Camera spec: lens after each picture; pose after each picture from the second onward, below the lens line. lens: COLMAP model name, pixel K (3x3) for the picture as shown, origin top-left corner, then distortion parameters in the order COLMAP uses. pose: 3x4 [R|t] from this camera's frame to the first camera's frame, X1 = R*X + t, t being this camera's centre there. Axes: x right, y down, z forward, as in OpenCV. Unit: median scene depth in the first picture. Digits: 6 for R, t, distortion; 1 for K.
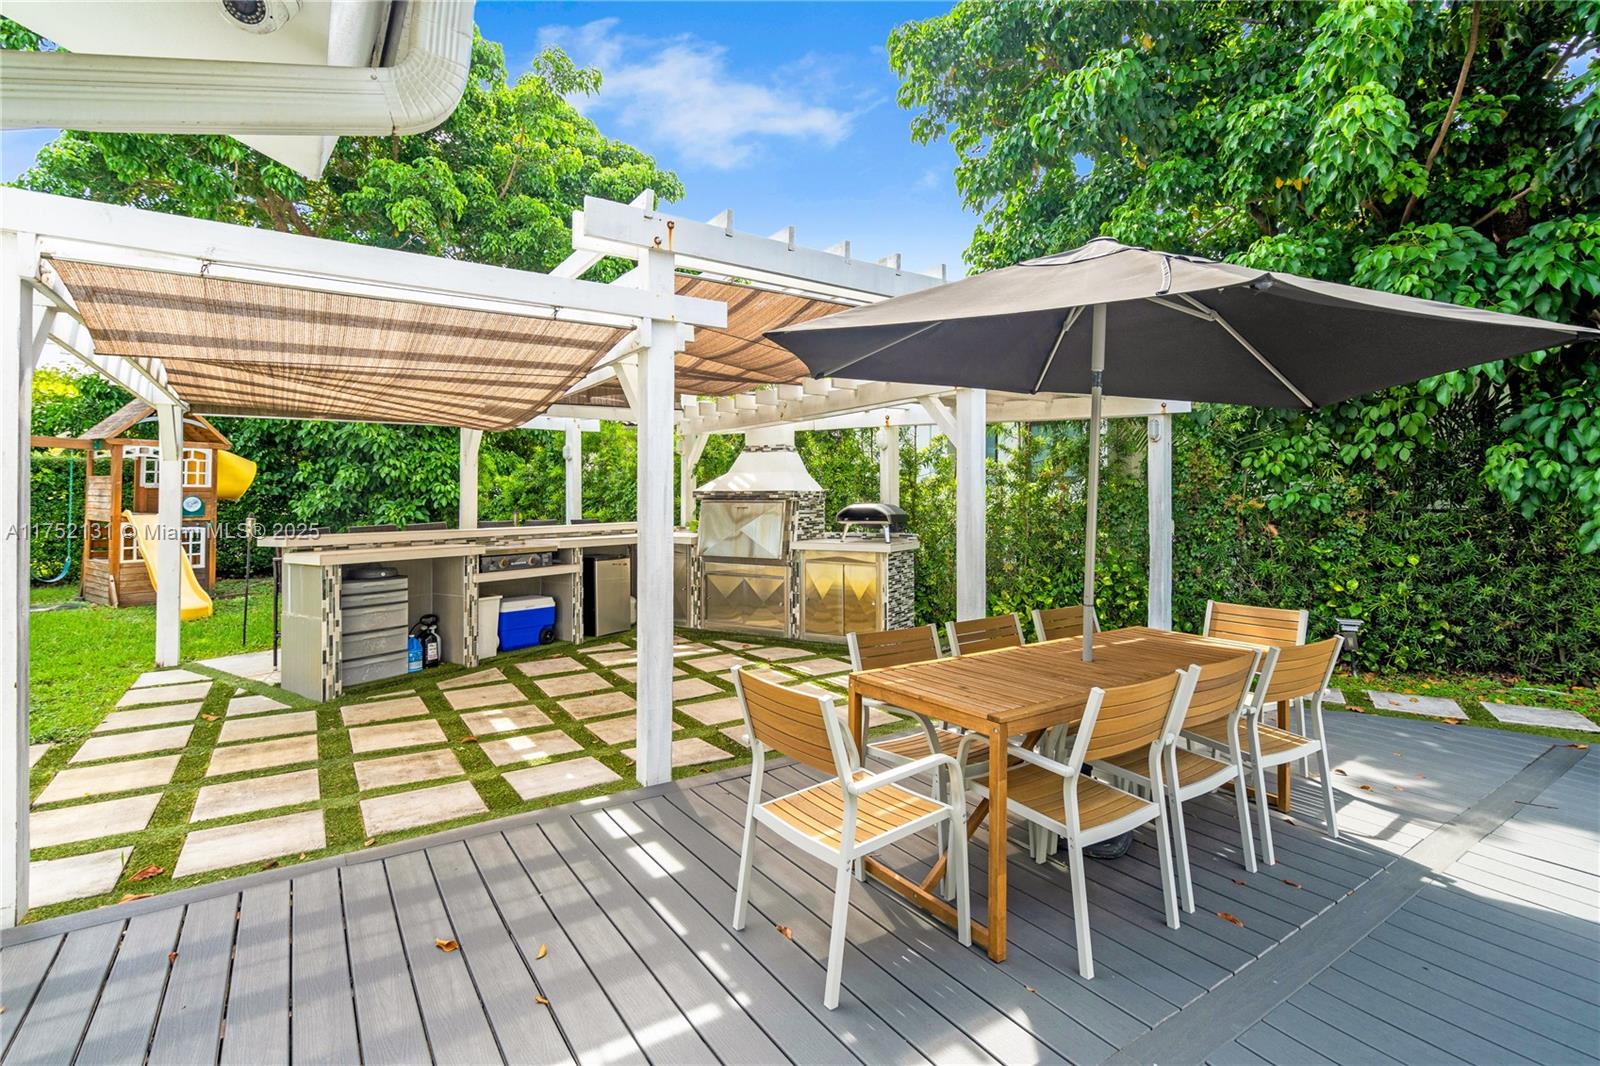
lens RADIAL K [[742.7, 0, 792.9], [0, 742.7, 488.9], [0, 0, 1]] dist [-0.008774, 0.001150]
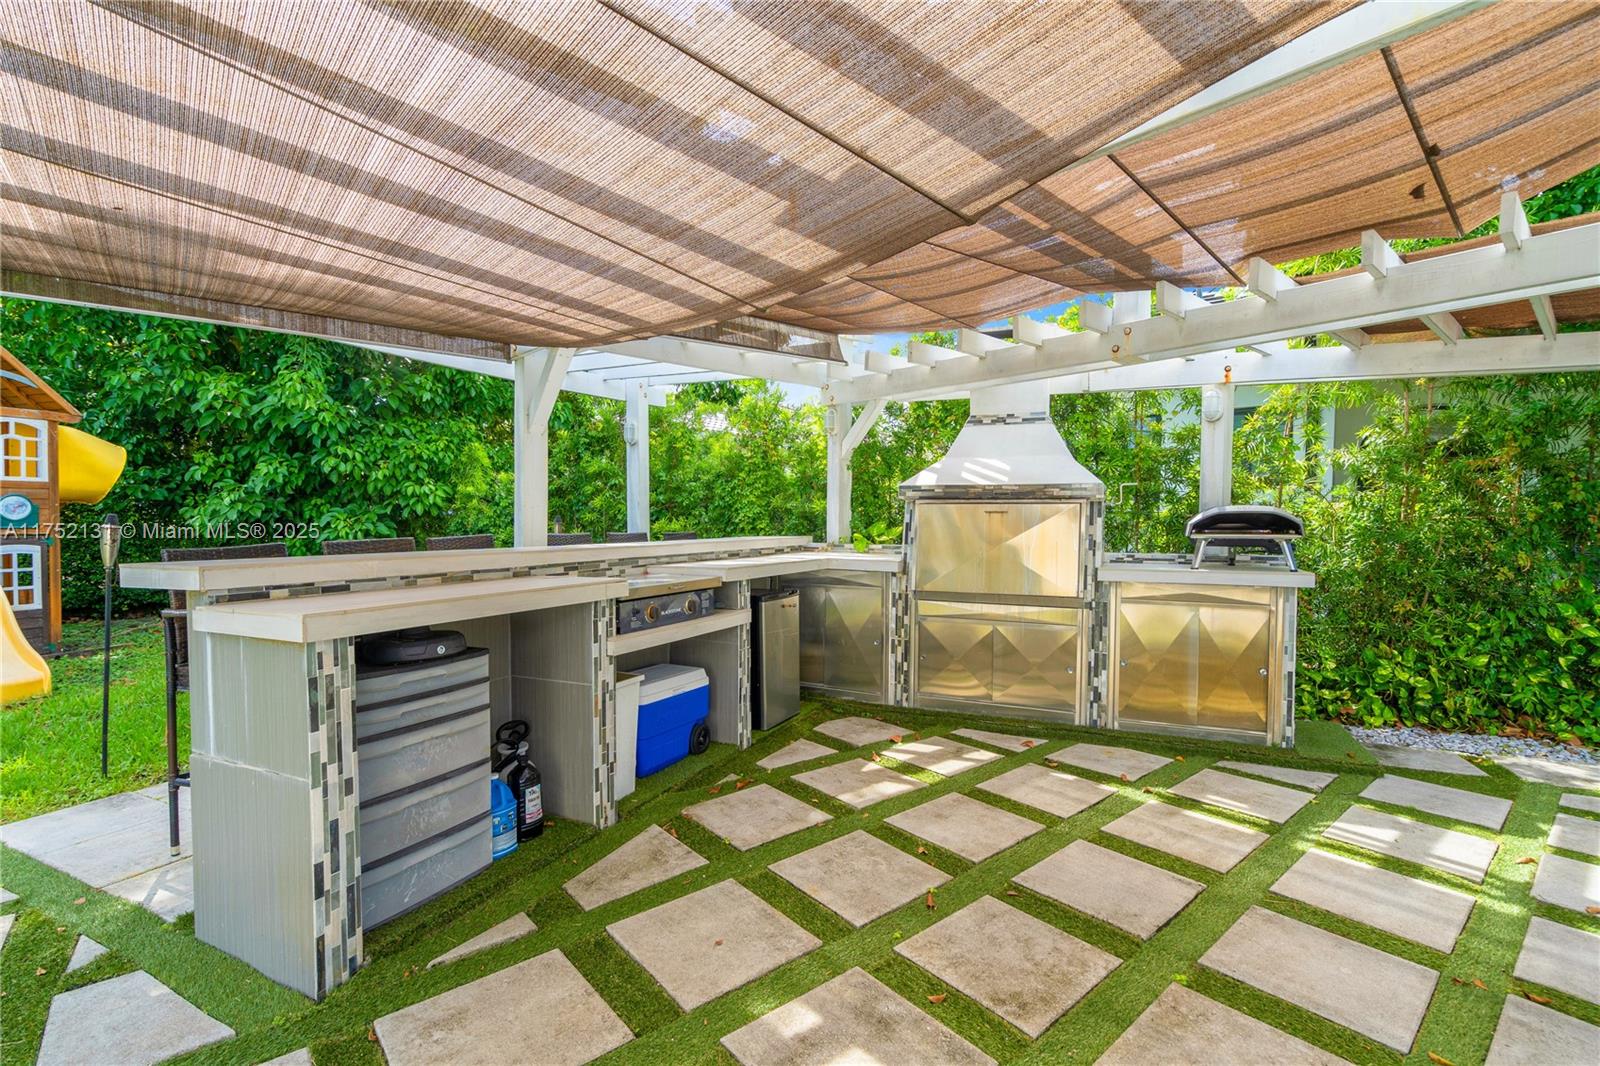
lens RADIAL K [[742.7, 0, 801.8], [0, 742.7, 543.4], [0, 0, 1]] dist [-0.008774, 0.001150]
pose [[0.994228, 0.001211, 0.107277, -0.275352], [-0.006119, 0.998949, 0.045432, 0.022800], [-0.107109, -0.045826, 0.993191, 0.388951]]
